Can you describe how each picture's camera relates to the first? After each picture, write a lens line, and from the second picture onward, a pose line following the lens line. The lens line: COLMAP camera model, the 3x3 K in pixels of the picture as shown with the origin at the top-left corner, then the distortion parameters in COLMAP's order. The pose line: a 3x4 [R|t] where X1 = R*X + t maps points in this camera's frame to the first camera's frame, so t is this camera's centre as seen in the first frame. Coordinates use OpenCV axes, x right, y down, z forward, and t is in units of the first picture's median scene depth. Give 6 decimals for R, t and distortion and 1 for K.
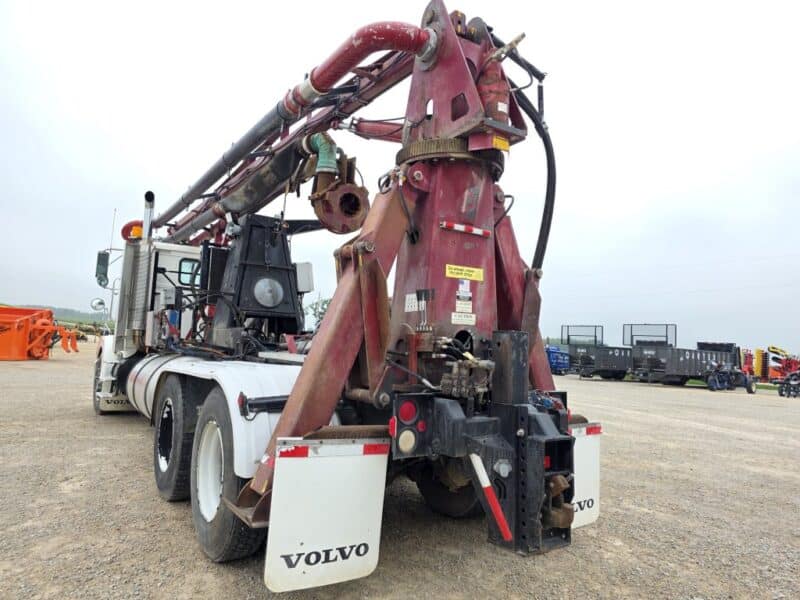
lens RADIAL K [[540.9, 0, 403.8], [0, 540.9, 295.1], [0, 0, 1]] dist [0.076761, -0.088608]
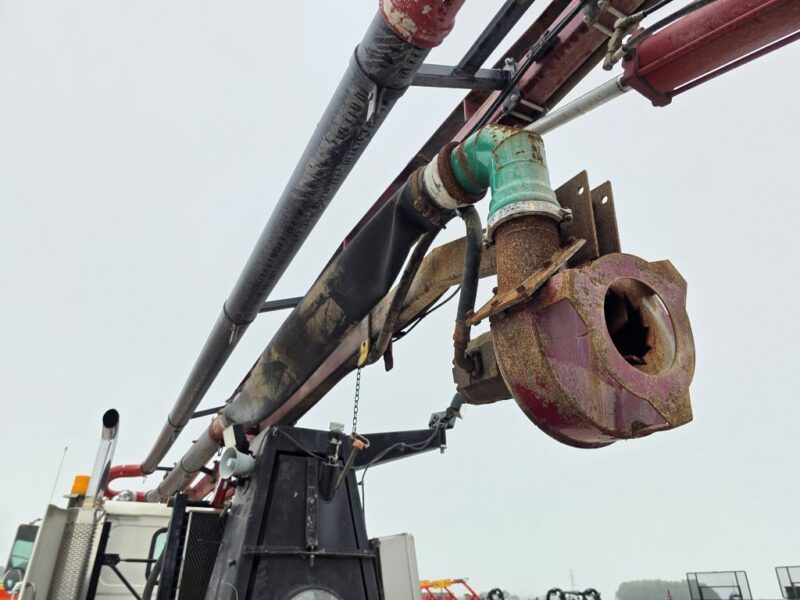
lens RADIAL K [[540.9, 0, 403.8], [0, 540.9, 295.1], [0, 0, 1]] dist [0.076761, -0.088608]
pose [[0.994820, -0.085048, -0.055679, -0.142538], [0.055535, 0.913484, -0.403066, -0.060158], [0.085142, 0.397886, 0.913476, 0.551515]]
